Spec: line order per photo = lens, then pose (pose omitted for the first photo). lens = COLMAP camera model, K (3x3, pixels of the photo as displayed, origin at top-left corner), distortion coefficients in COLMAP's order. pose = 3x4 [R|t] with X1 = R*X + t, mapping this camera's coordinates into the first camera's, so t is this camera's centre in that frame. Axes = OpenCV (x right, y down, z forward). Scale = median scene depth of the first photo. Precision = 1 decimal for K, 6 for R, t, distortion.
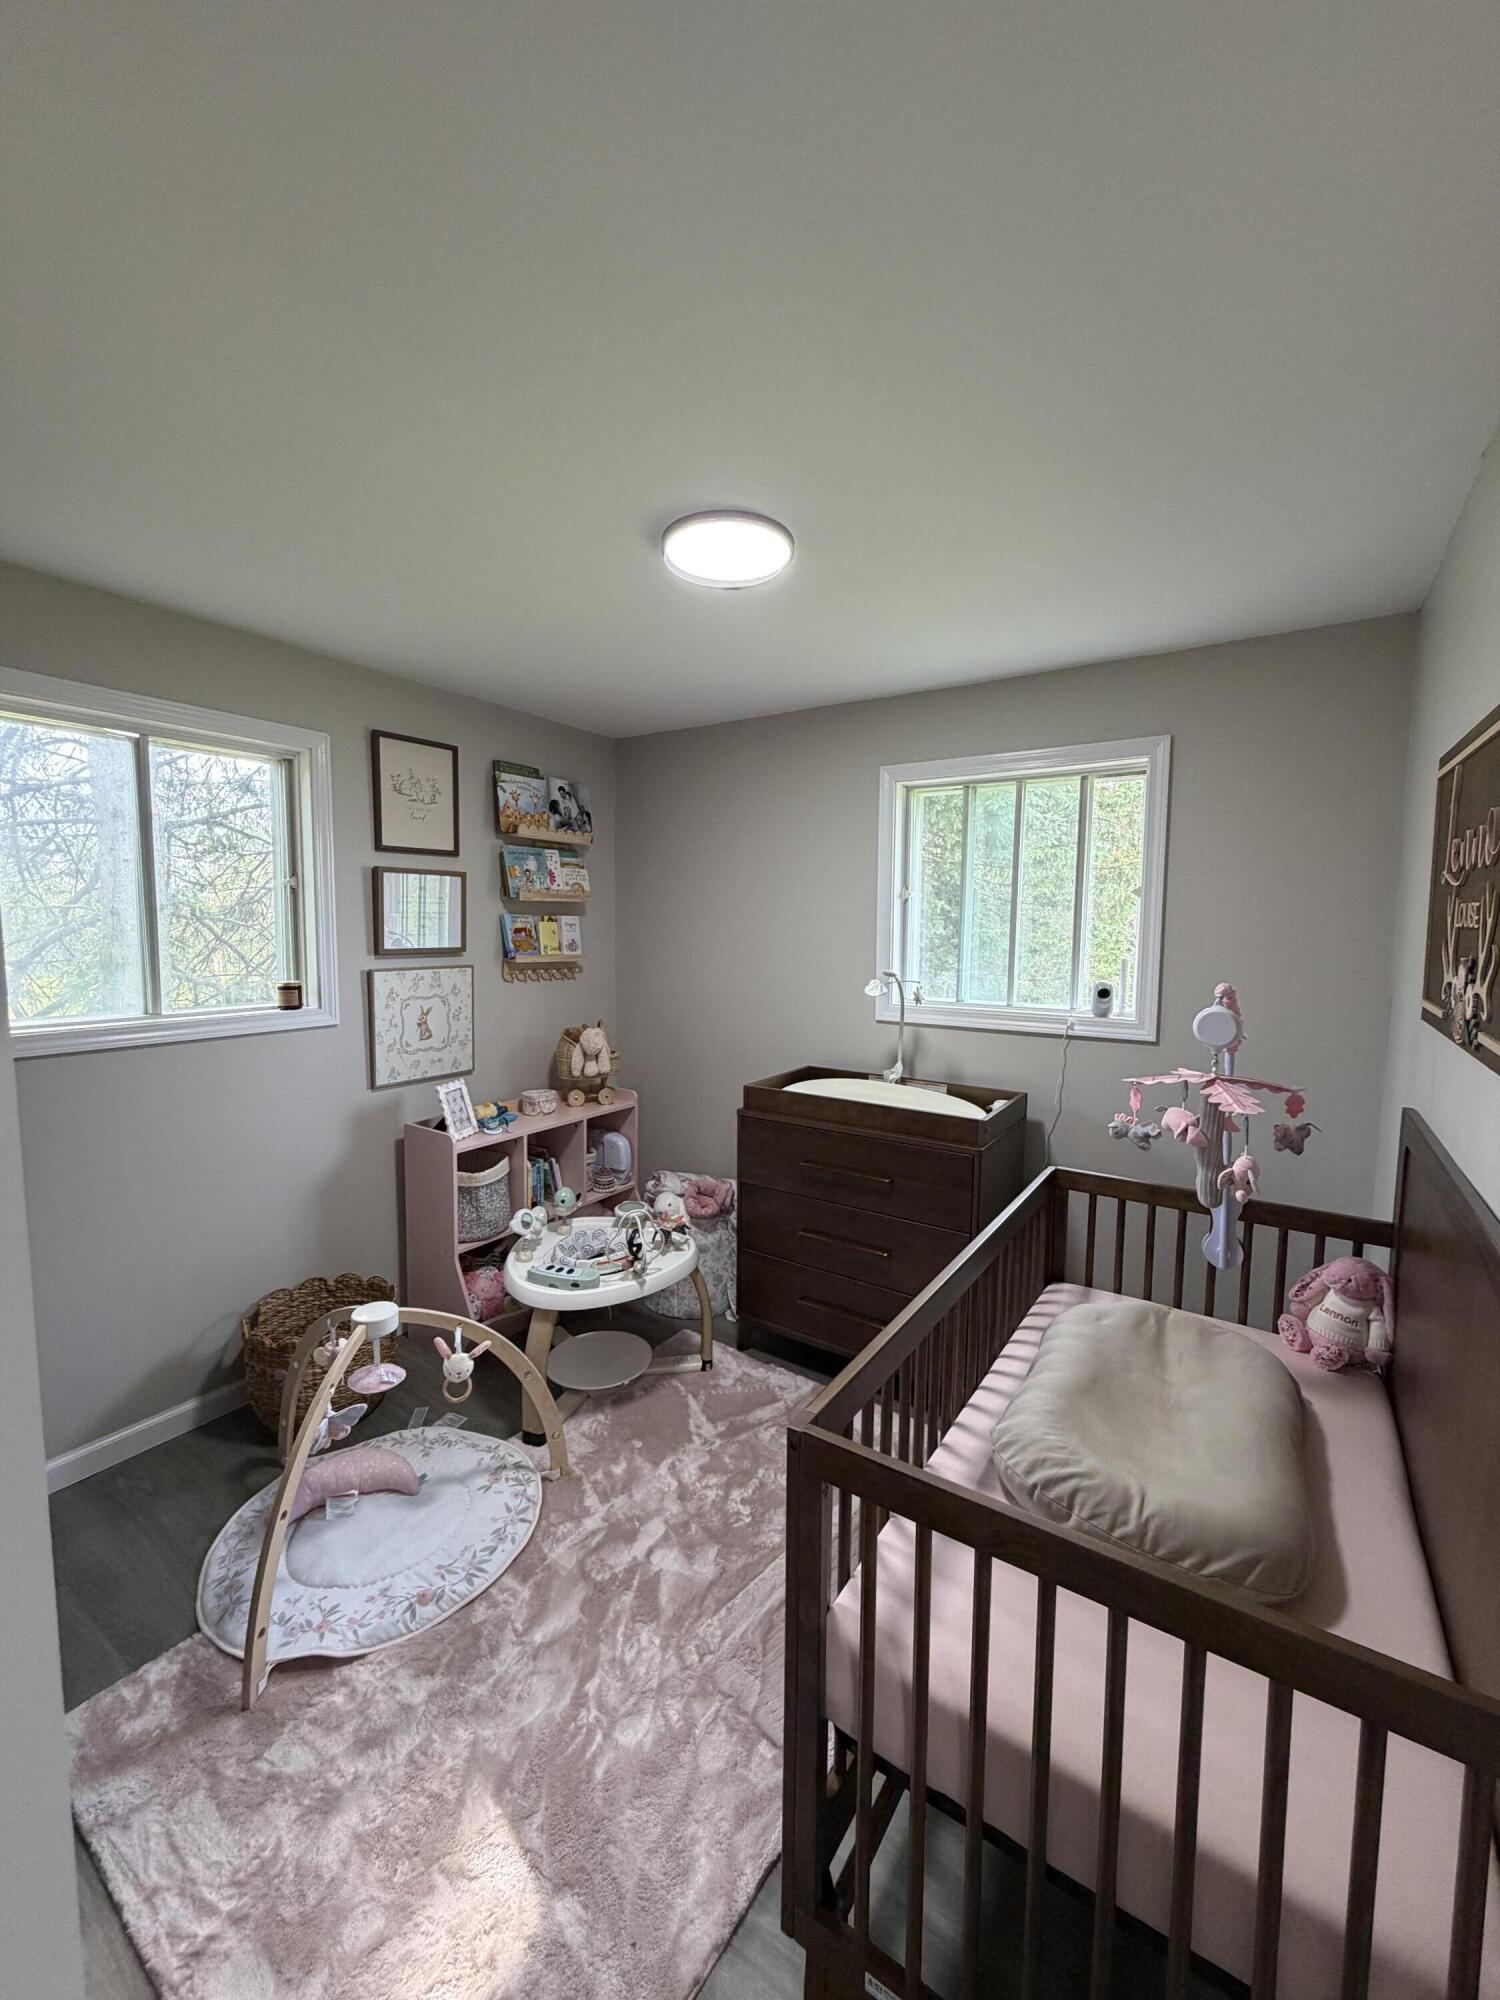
lens RADIAL K [[795.2, 0, 745.2], [0, 795.2, 997.6], [0, 0, 1]] dist [-0.002090, 0.000159]
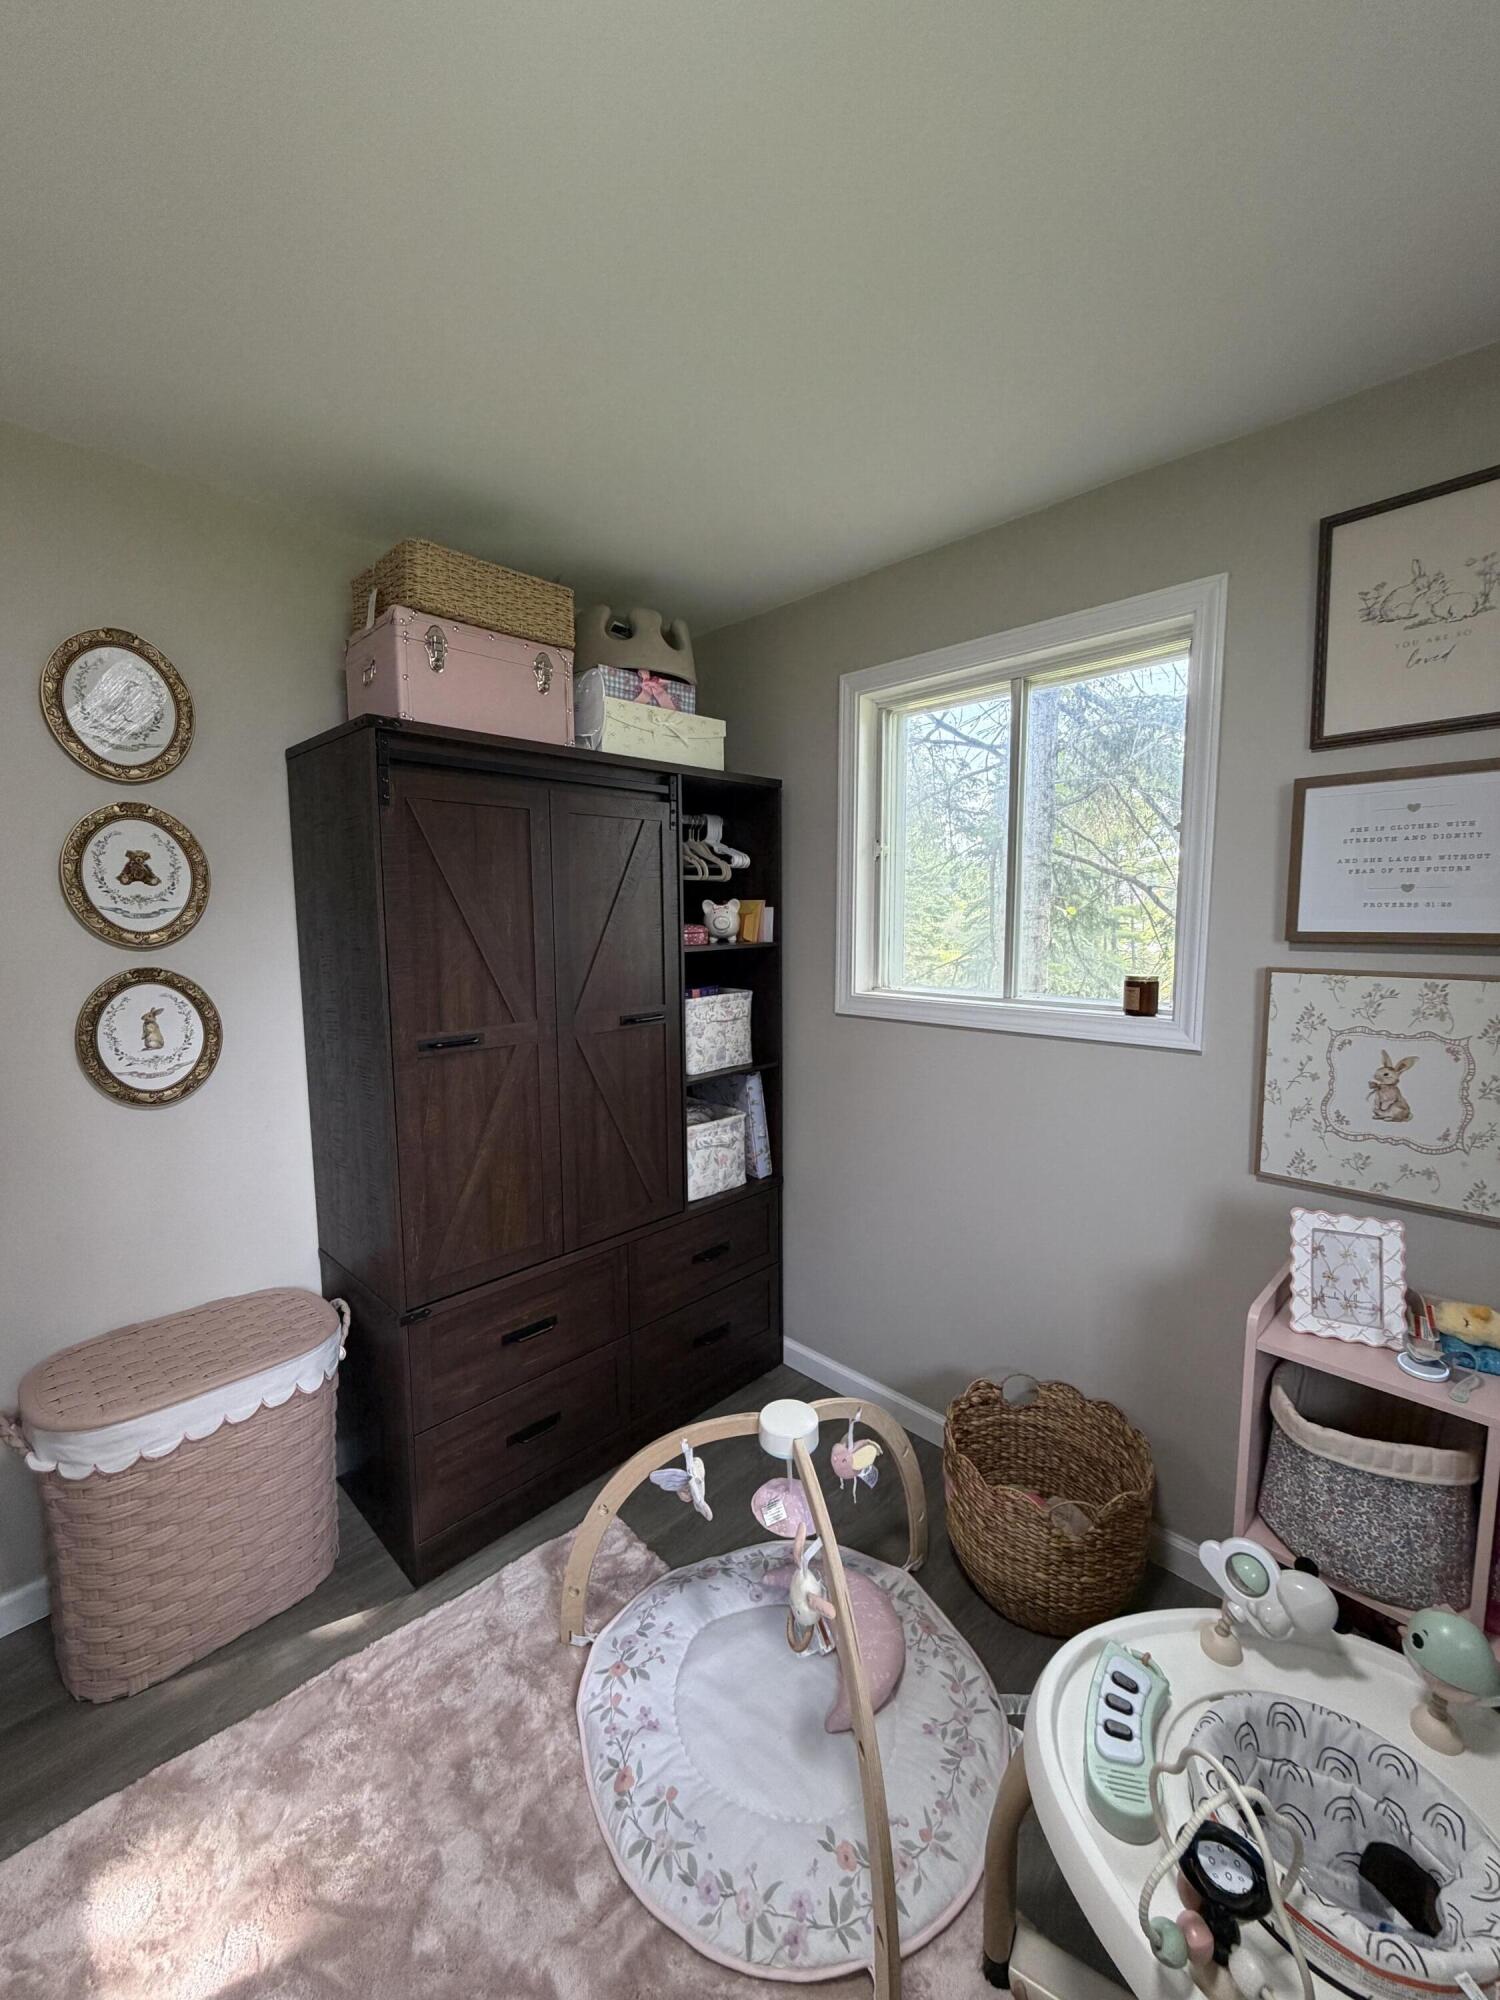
lens RADIAL K [[795.2, 0, 754.8], [0, 795.2, 993.8], [0, 0, 1]] dist [-0.002090, 0.000159]
pose [[-0.186316, 0.091938, -0.978179, 0.152177], [-0.087663, 0.990085, 0.109755, -0.047161], [0.978571, 0.106199, -0.176409, 0.753691]]
